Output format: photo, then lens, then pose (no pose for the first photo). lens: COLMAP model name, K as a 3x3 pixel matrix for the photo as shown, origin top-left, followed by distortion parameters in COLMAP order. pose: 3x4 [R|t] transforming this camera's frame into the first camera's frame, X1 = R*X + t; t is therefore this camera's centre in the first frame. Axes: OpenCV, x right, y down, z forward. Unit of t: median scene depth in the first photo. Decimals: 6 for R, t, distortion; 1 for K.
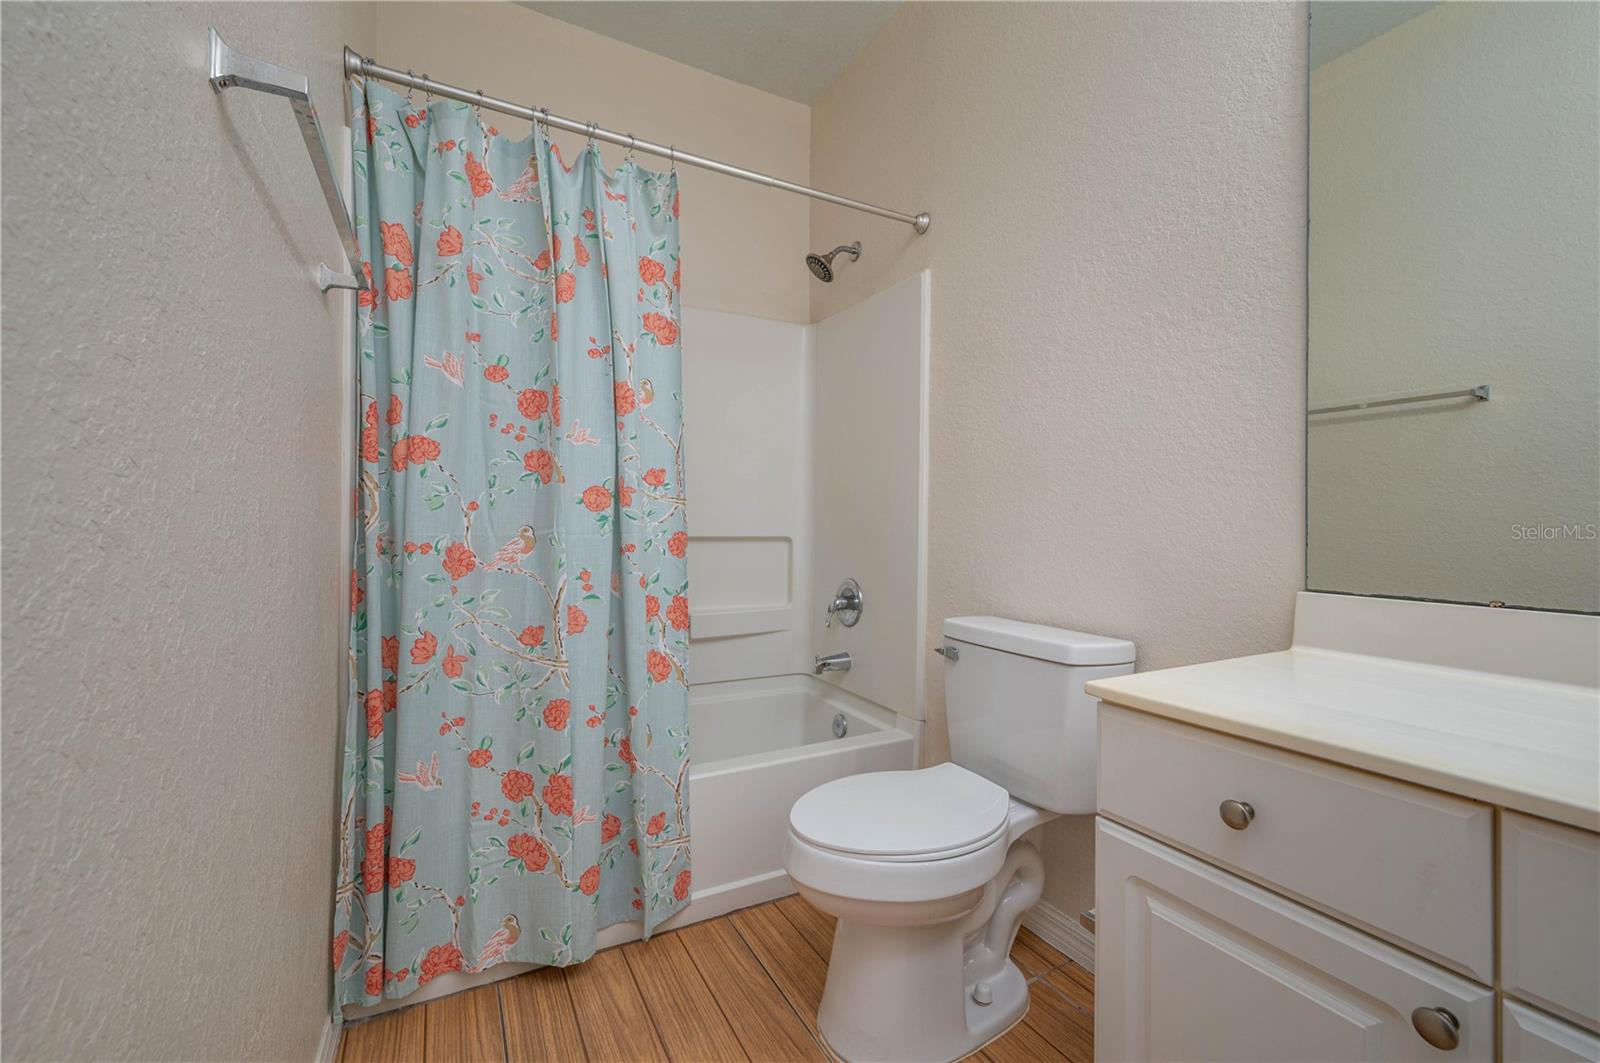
lens RADIAL K [[639.8, 0, 803.6], [0, 639.8, 532.4], [0, 0, 1]] dist [-0.001088, -0.000003]
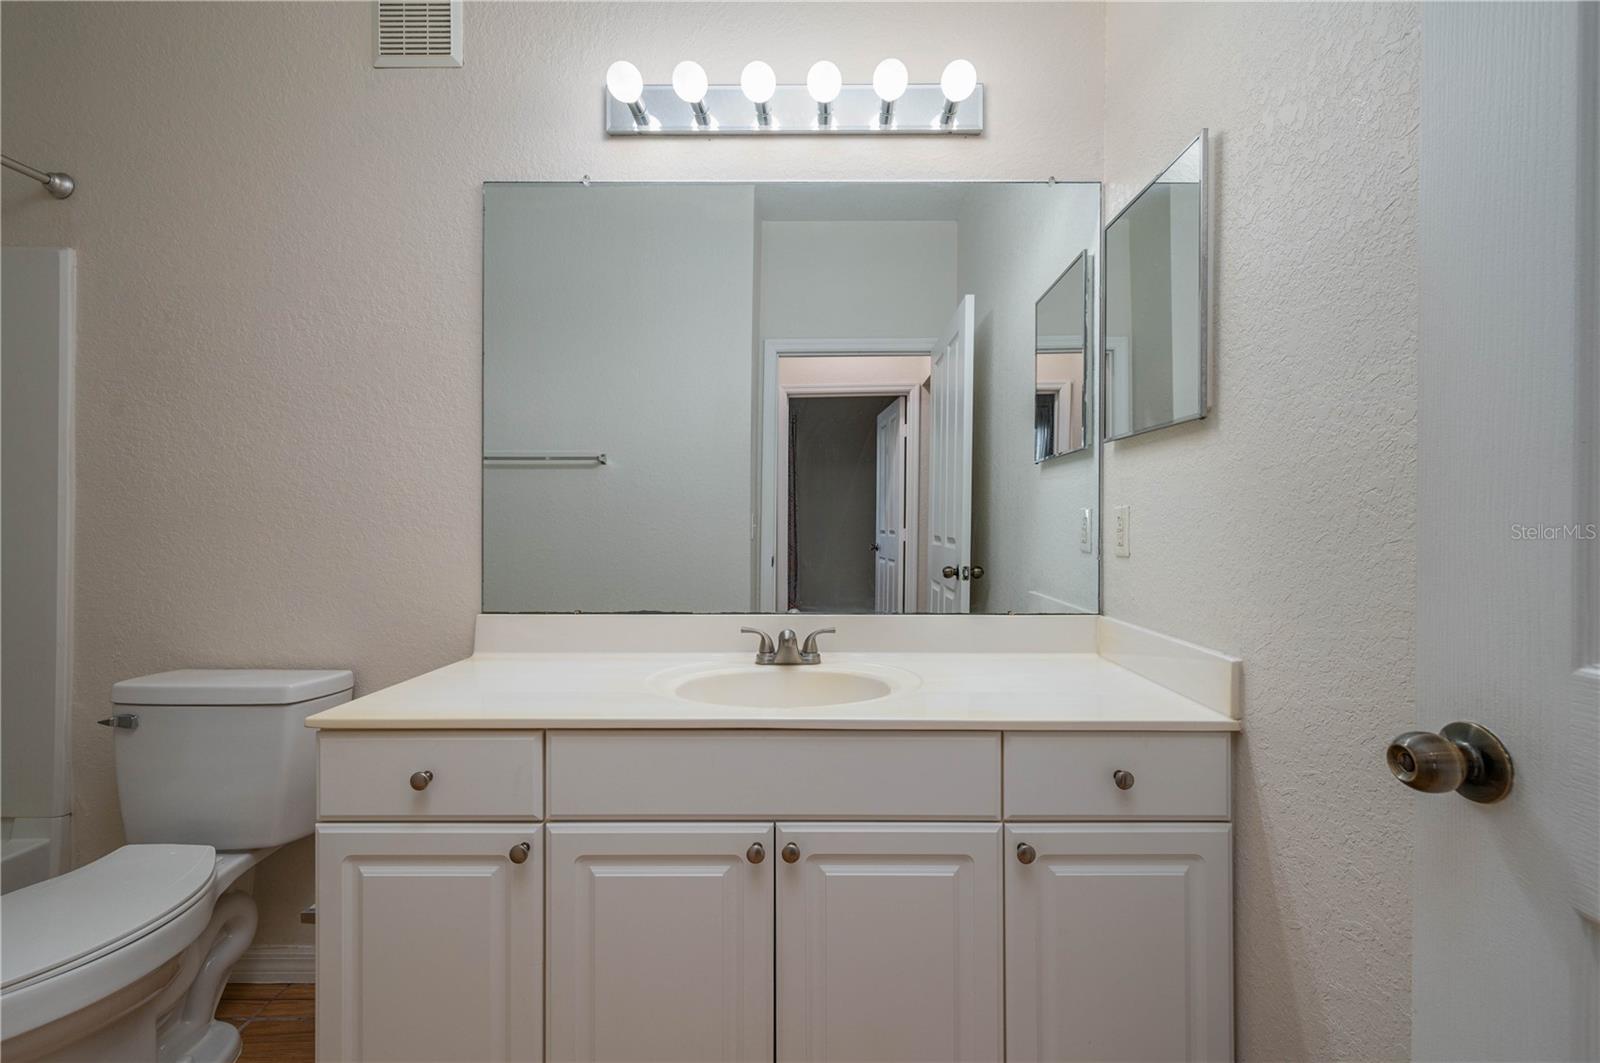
lens RADIAL K [[639.8, 0, 803.6], [0, 639.8, 532.4], [0, 0, 1]] dist [-0.001088, -0.000003]
pose [[0.468603, -0.002094, 0.883406, -0.115906], [0.006249, 0.999980, -0.000944, -0.069098], [-0.883387, 0.005963, 0.468607, -0.252297]]
